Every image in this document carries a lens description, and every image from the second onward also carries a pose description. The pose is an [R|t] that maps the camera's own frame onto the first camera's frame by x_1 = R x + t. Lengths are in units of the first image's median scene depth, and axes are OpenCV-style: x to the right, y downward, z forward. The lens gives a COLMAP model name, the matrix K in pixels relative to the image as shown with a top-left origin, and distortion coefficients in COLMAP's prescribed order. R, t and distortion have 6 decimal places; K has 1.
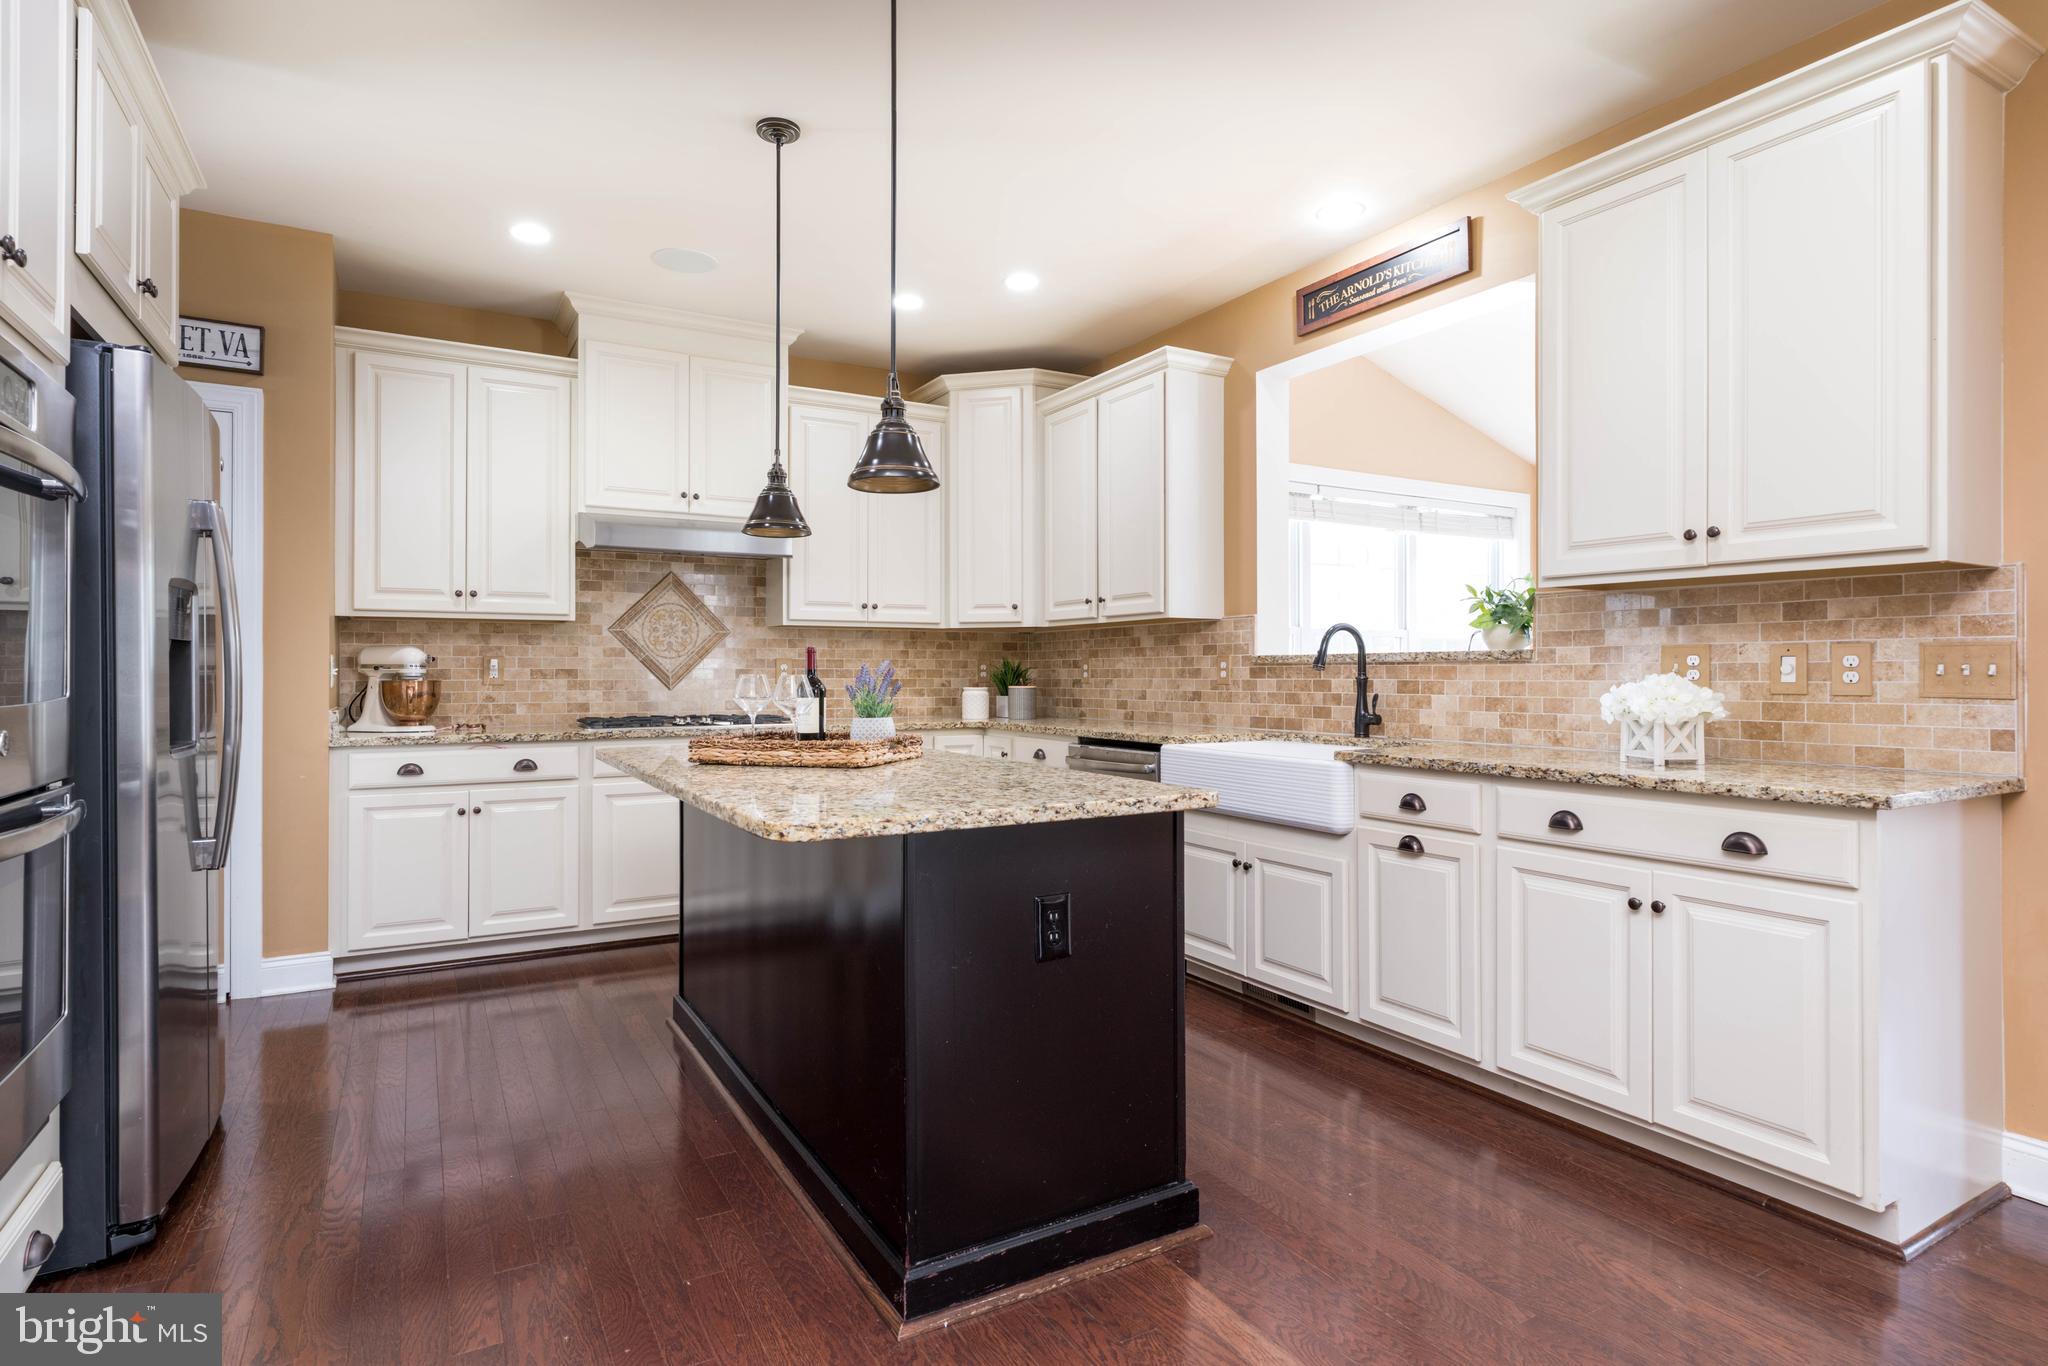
lens RADIAL K [[1062.9, 0, 1021.7], [0, 1062.9, 666.7], [0, 0, 1]] dist [-0.001616, 0.001179]
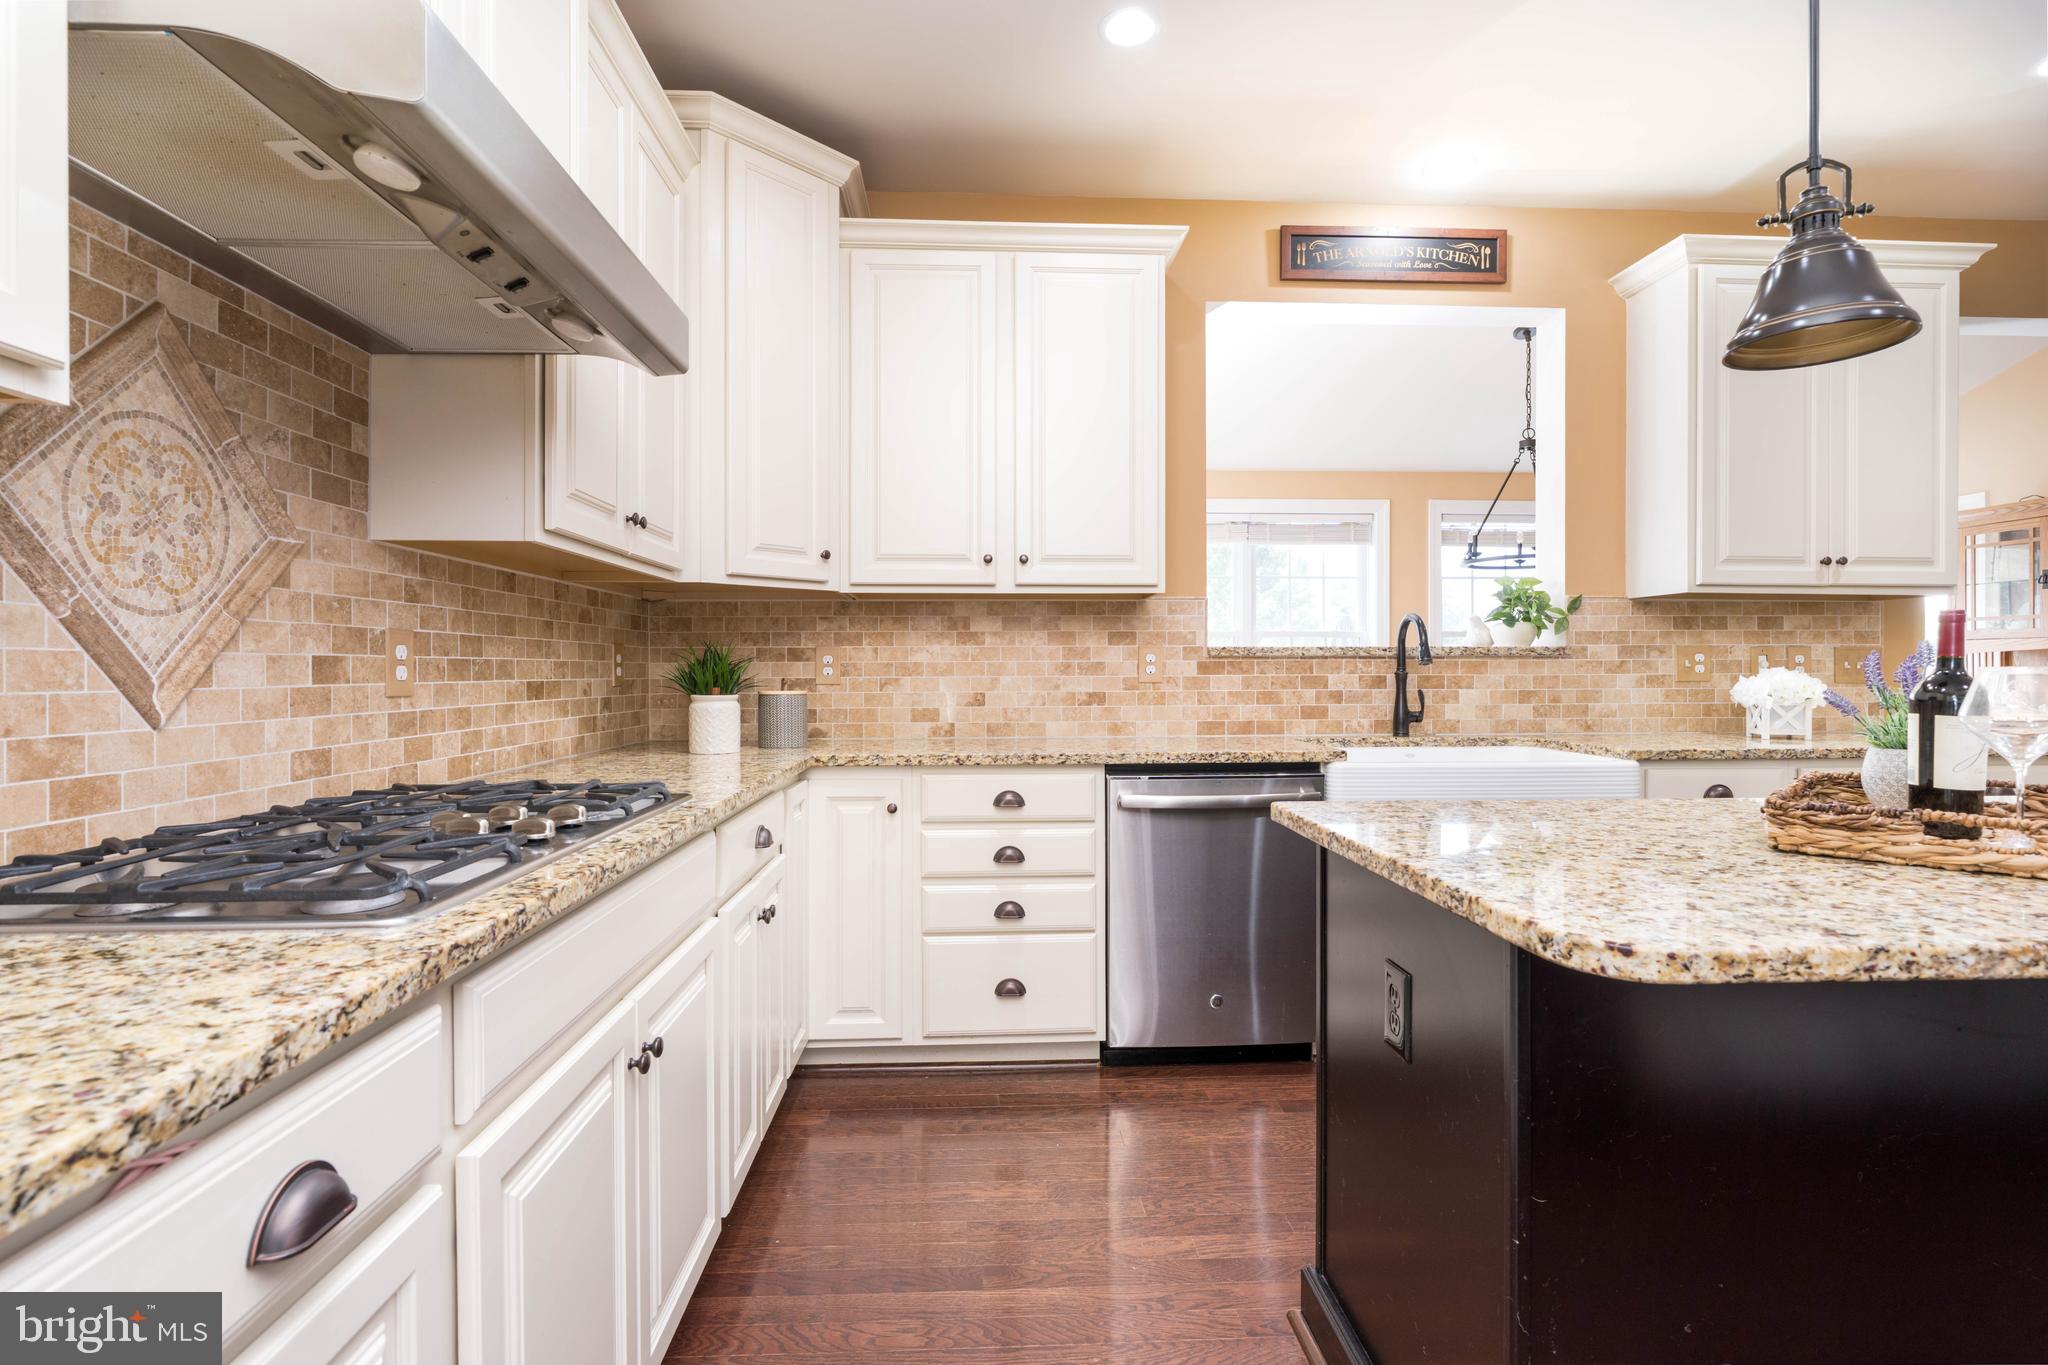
lens RADIAL K [[983.7, 0, 1018.2], [0, 983.7, 670.3], [0, 0, 1]] dist [-0.001894, 0.000806]
pose [[0.458912, -0.001136, 0.888481, -0.540479], [-0.003992, 0.999986, 0.003341, 0.005907], [-0.888473, -0.005080, 0.458902, 0.809433]]
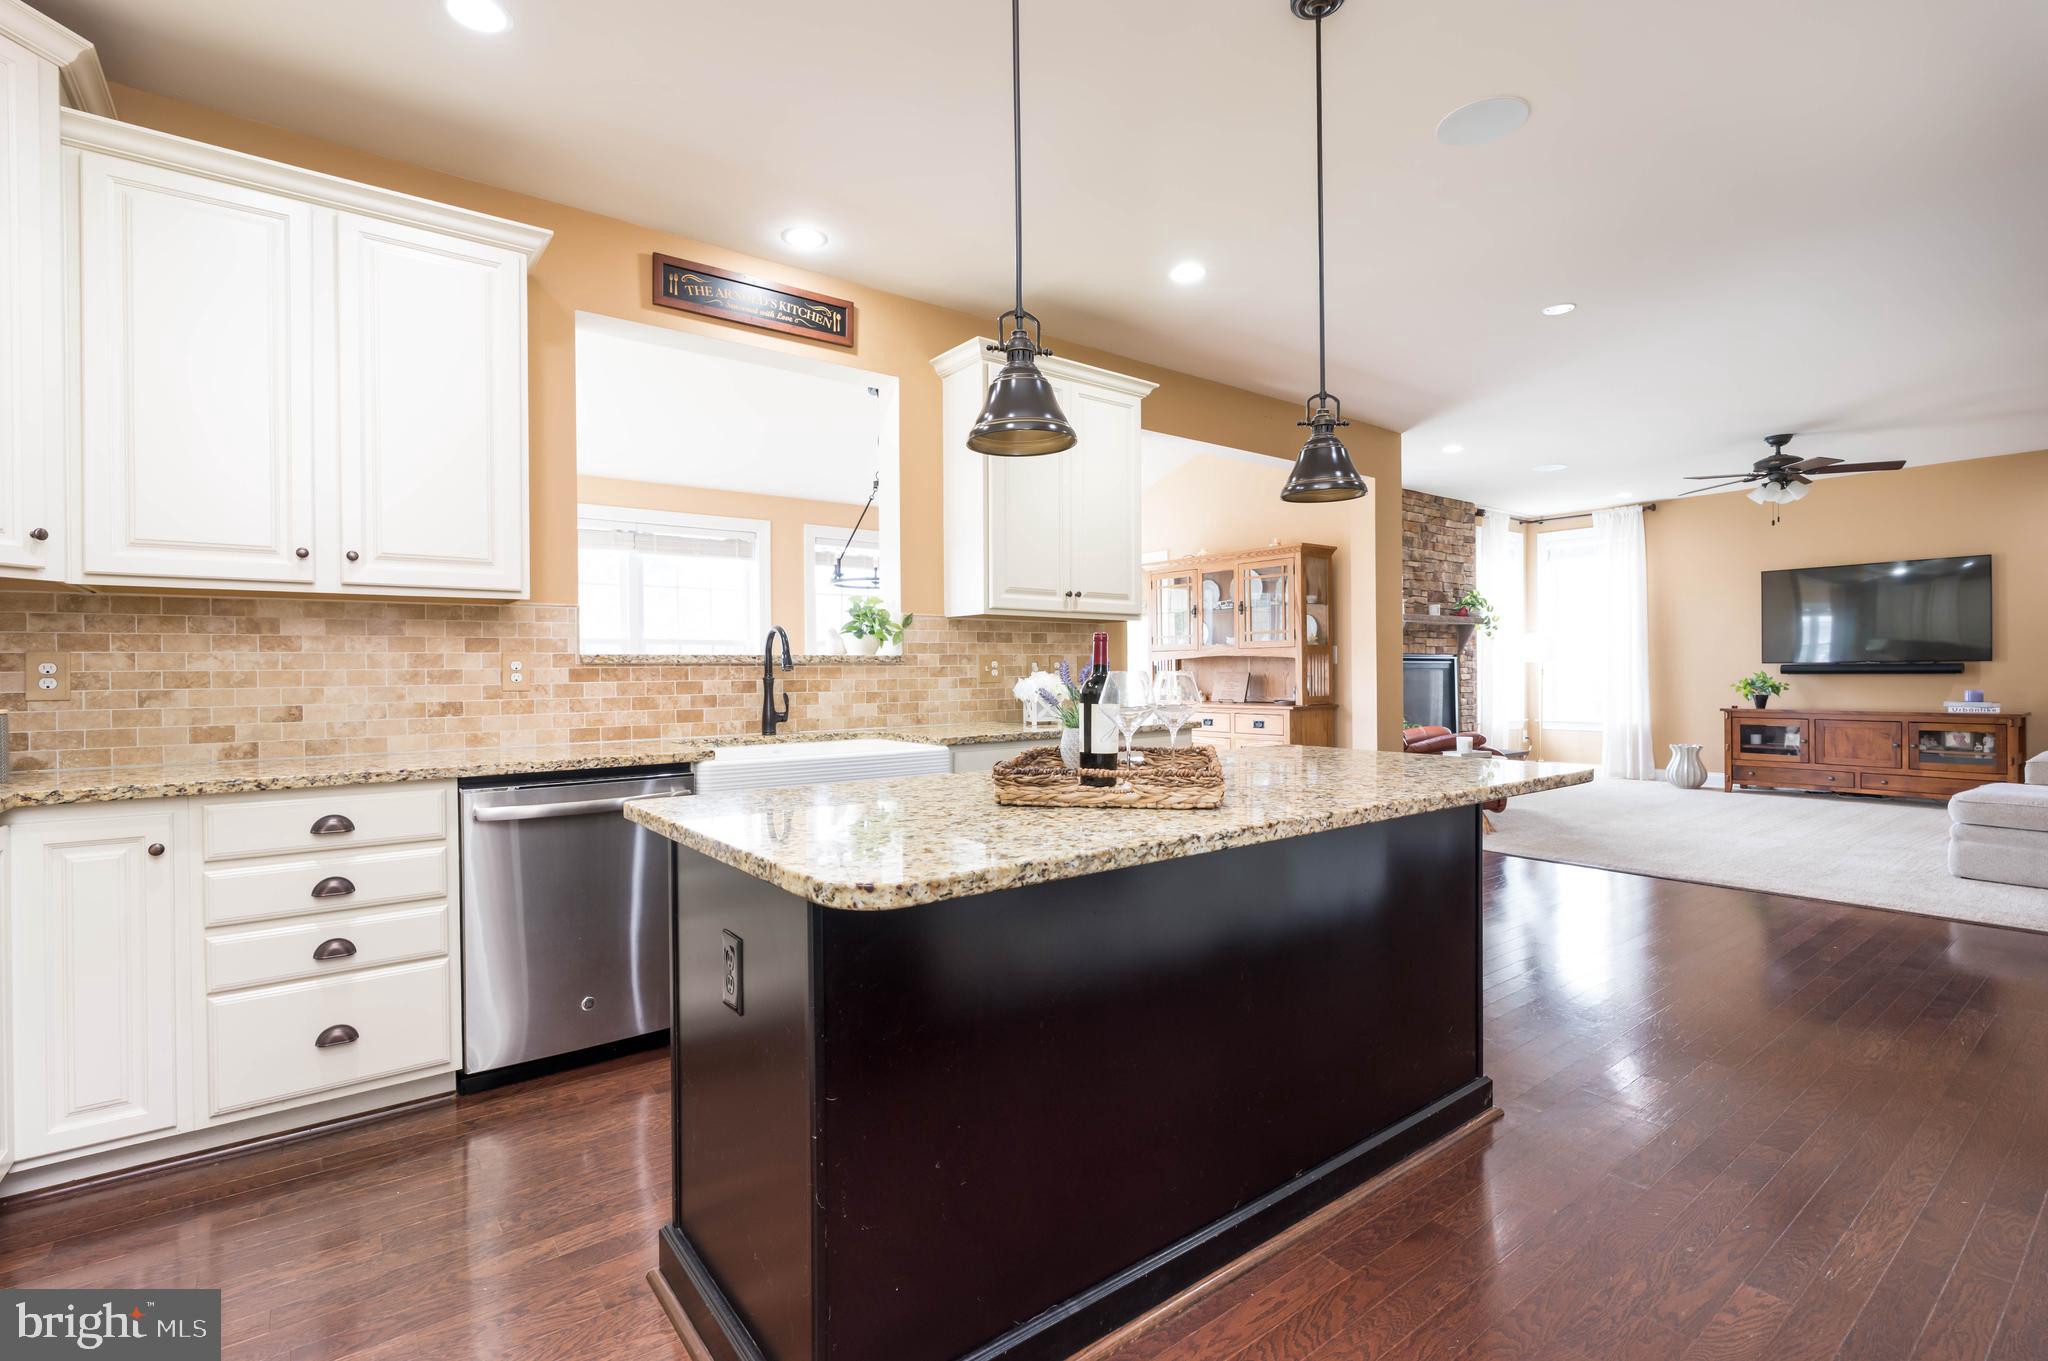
lens RADIAL K [[943.8, 0, 1024.2], [0, 943.8, 676.0], [0, 0, 1]] dist [-0.004815, 0.002241]
pose [[-0.124184, -0.003091, 0.992254, -0.567267], [0.003100, 0.999989, 0.003503, 0.005070], [-0.992254, 0.003511, -0.124173, 0.776409]]
